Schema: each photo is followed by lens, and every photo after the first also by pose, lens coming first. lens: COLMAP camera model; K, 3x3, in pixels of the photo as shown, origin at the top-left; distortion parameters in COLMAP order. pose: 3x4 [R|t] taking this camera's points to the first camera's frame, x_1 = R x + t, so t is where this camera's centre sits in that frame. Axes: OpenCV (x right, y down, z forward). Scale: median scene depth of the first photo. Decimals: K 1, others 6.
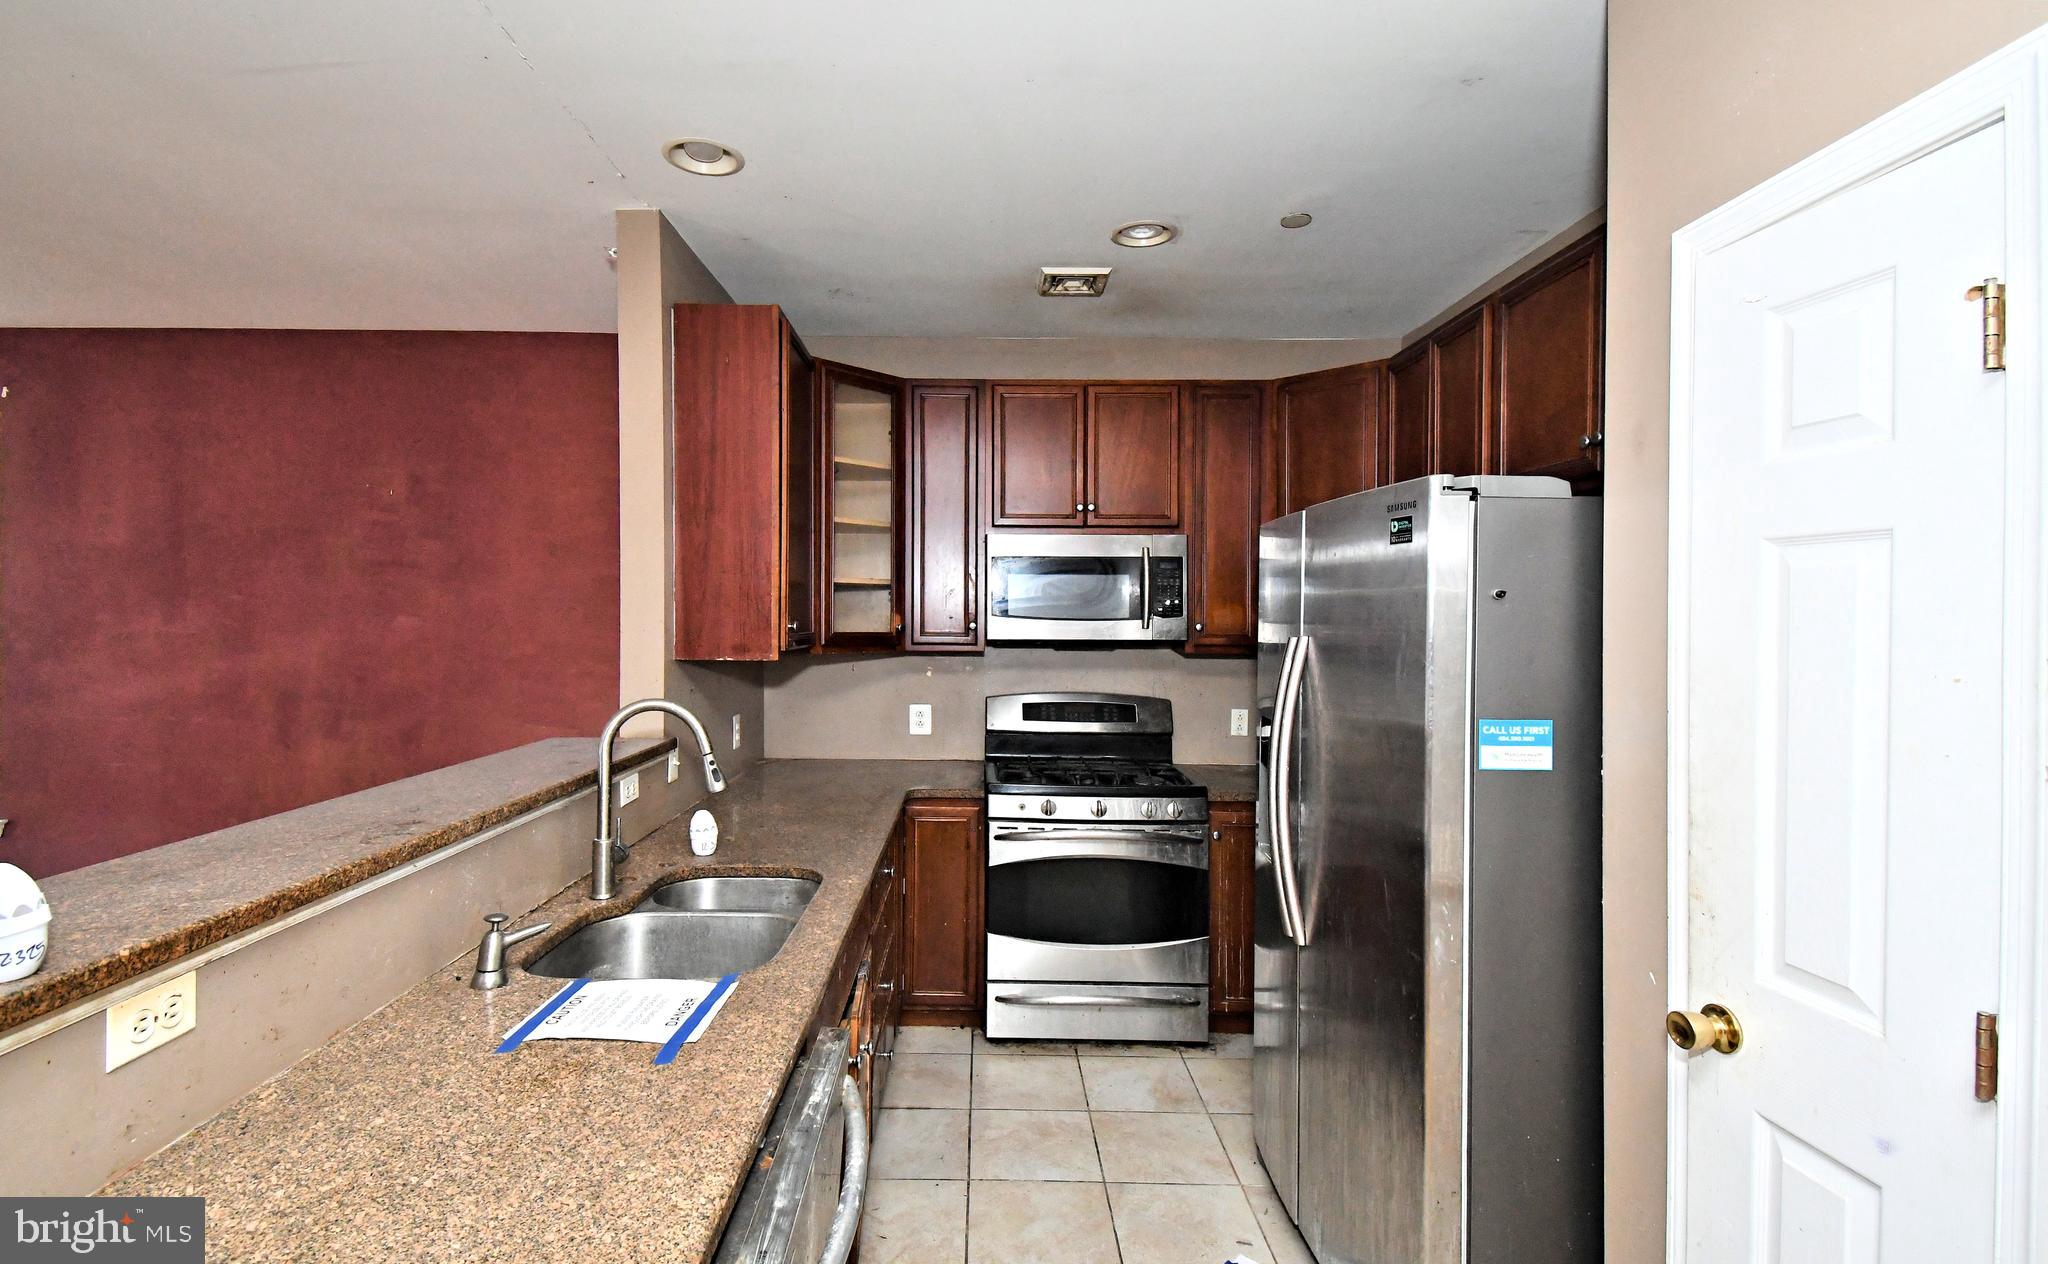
lens RADIAL K [[922.3, 0, 1024.0], [0, 922.3, 632.0], [0, 0, 1]] dist [0.001245, 0.000057]
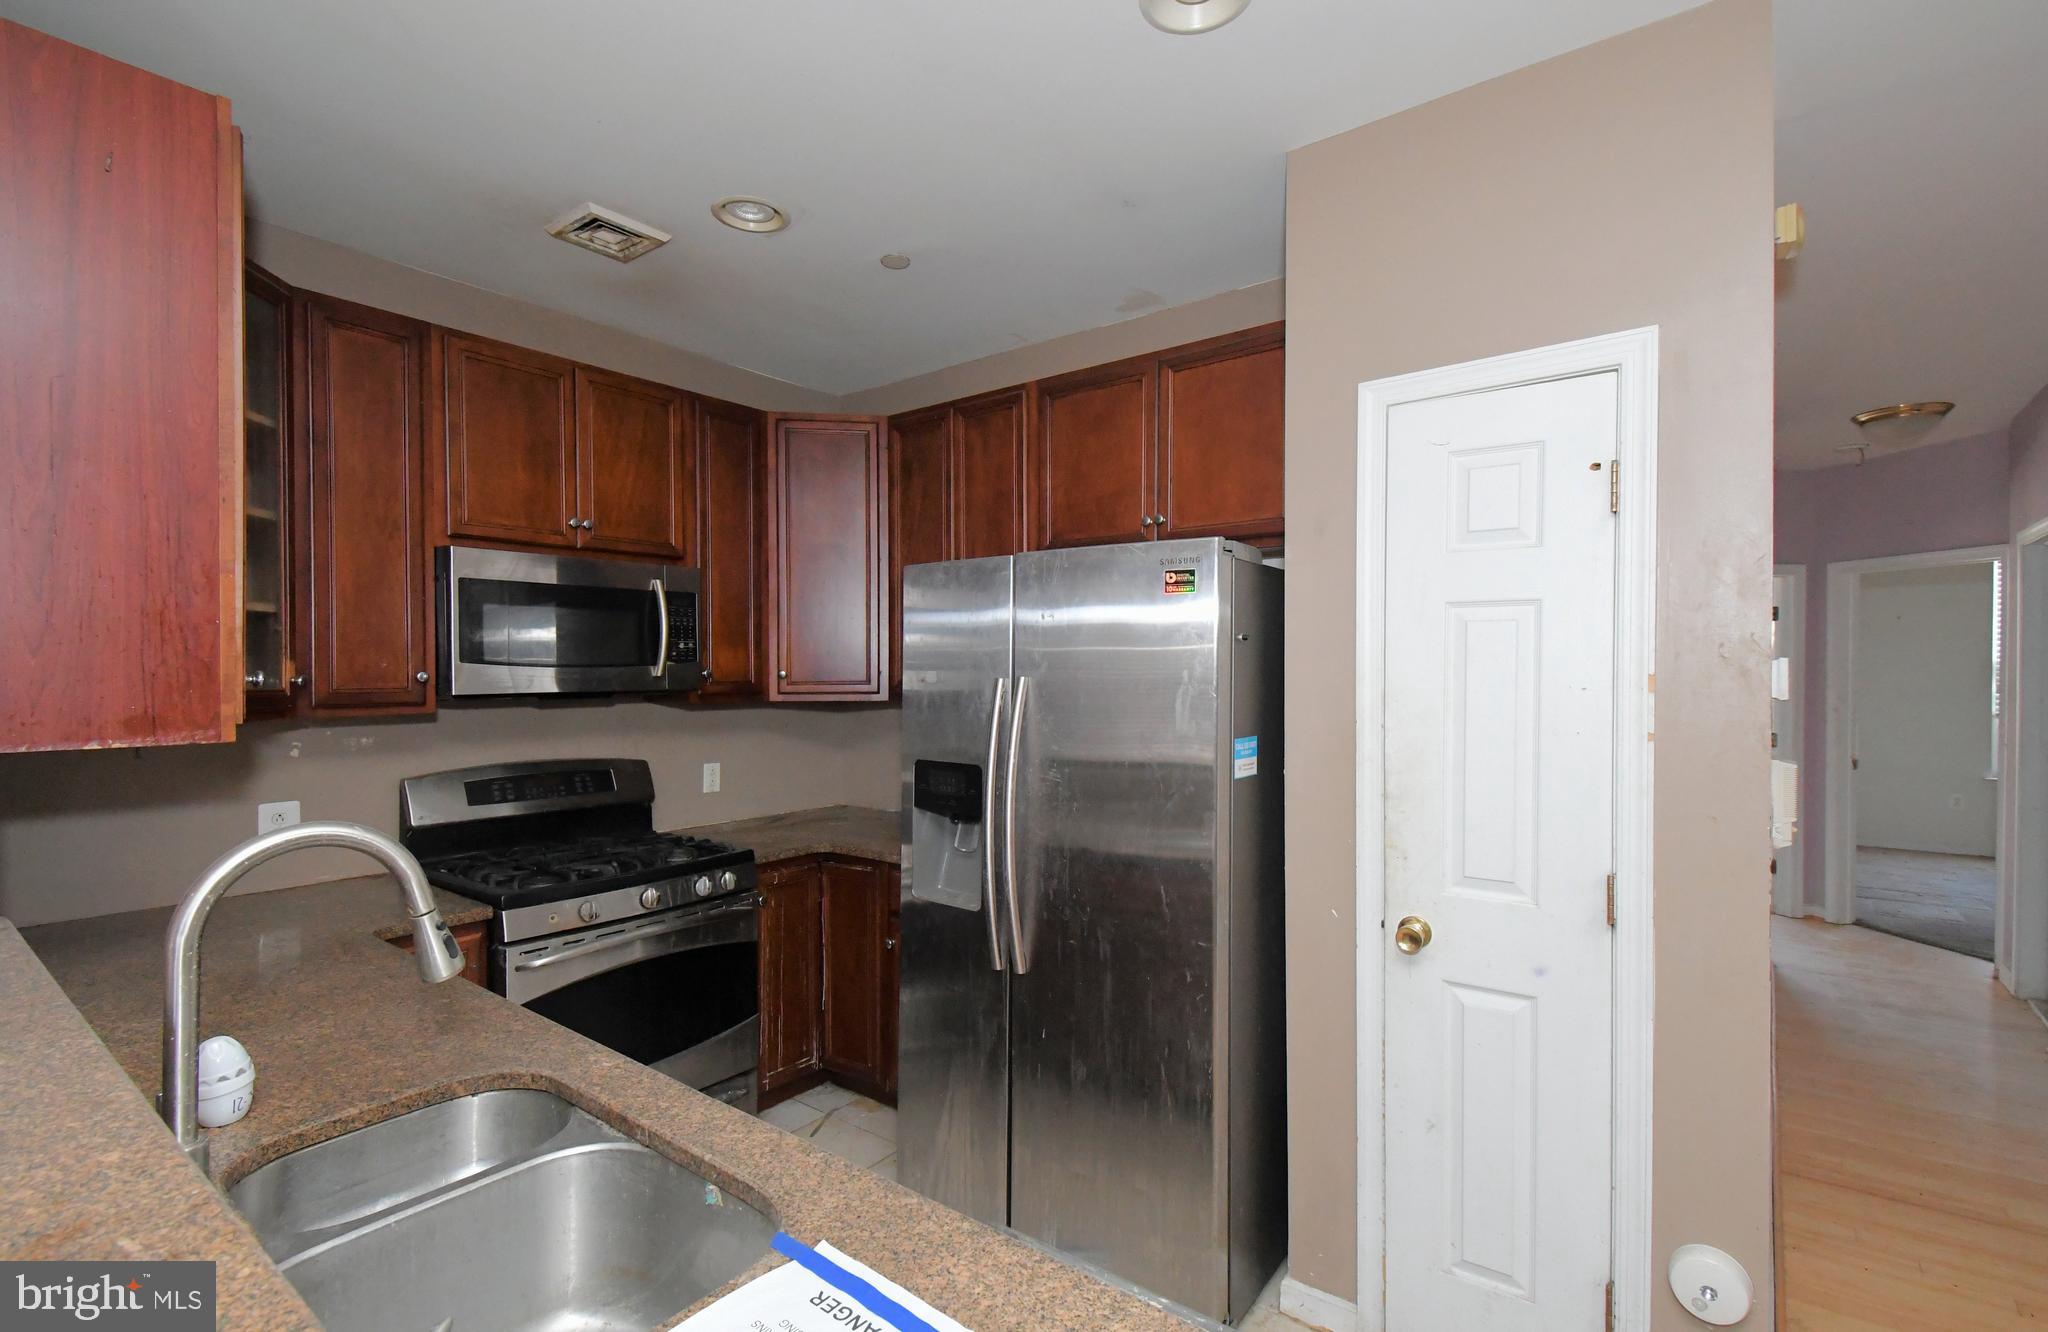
lens RADIAL K [[903.4, 0, 1025.0], [0, 903.4, 677.2], [0, 0, 1]] dist [0.032706, 0.000071]
pose [[0.634664, -0.017361, 0.772593, -0.398431], [0.022167, 0.999745, 0.004256, 0.000629], [-0.772470, 0.014425, 0.634888, 0.287399]]
